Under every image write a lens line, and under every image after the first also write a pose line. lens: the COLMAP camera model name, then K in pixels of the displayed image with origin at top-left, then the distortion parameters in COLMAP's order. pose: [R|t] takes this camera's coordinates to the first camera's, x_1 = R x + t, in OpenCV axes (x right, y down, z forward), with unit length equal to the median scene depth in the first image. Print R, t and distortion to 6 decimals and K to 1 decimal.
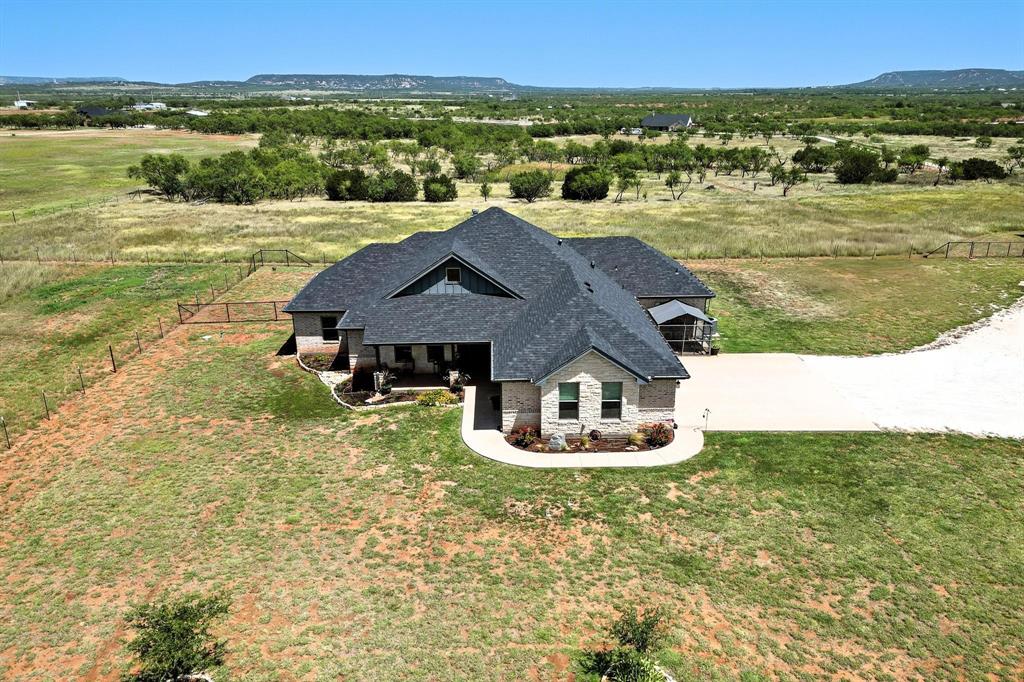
lens RADIAL K [[721.6, 0, 514.8], [0, 721.6, 342.1], [0, 0, 1]] dist [0.033017, -0.010658]
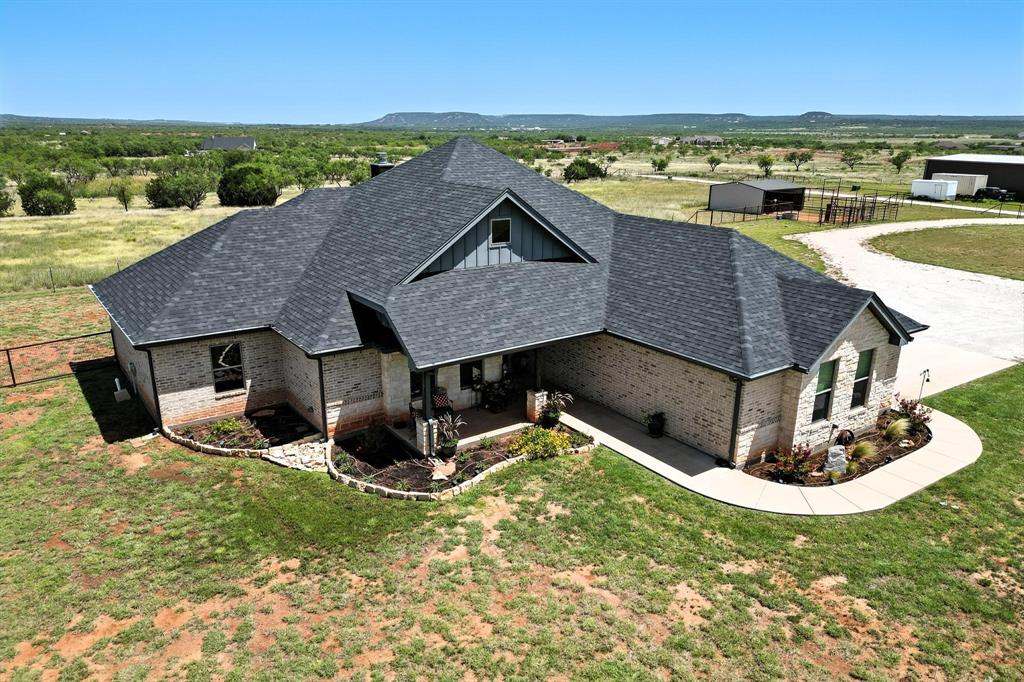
lens RADIAL K [[721.6, 0, 480.2], [0, 721.6, 339.6], [0, 0, 1]] dist [0.033017, -0.010658]
pose [[0.843284, -0.143473, 0.517965, -0.485939], [0.165840, 0.986148, 0.003158, -0.013508], [-0.511243, 0.083236, 0.855396, 0.603458]]
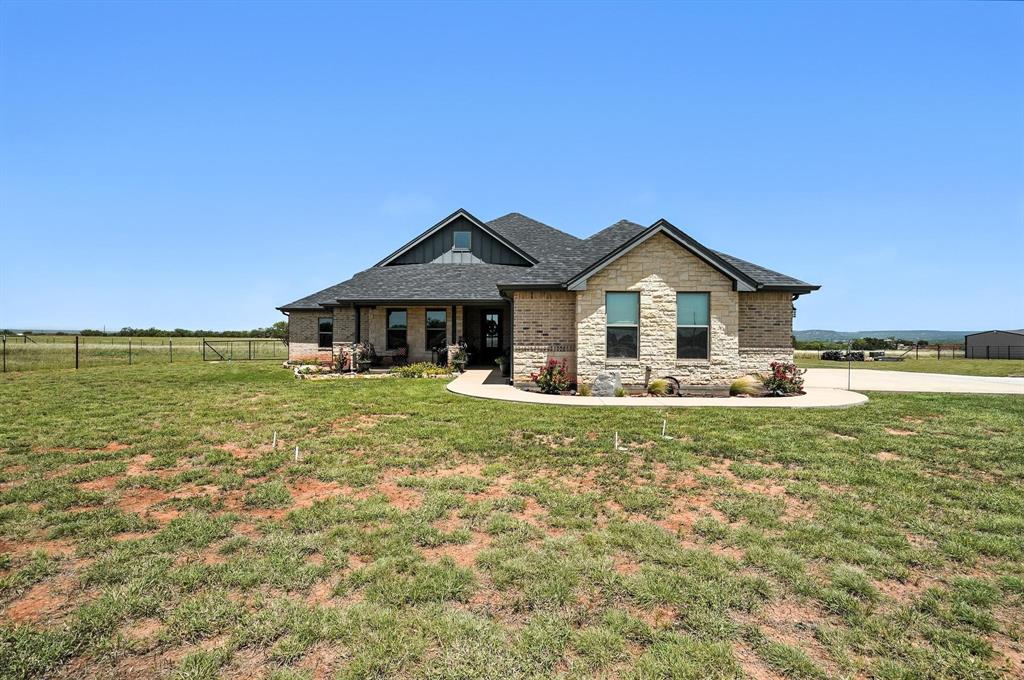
lens RADIAL K [[469.4, 0, 510.8], [0, 469.4, 337.0], [0, 0, 1]] dist [-0.003804, 0.000172]
pose [[0.998626, 0.009688, -0.051509, 0.000644], [-0.025801, 0.946311, -0.322226, 0.218726], [0.045621, 0.323113, 0.945260, 0.614551]]
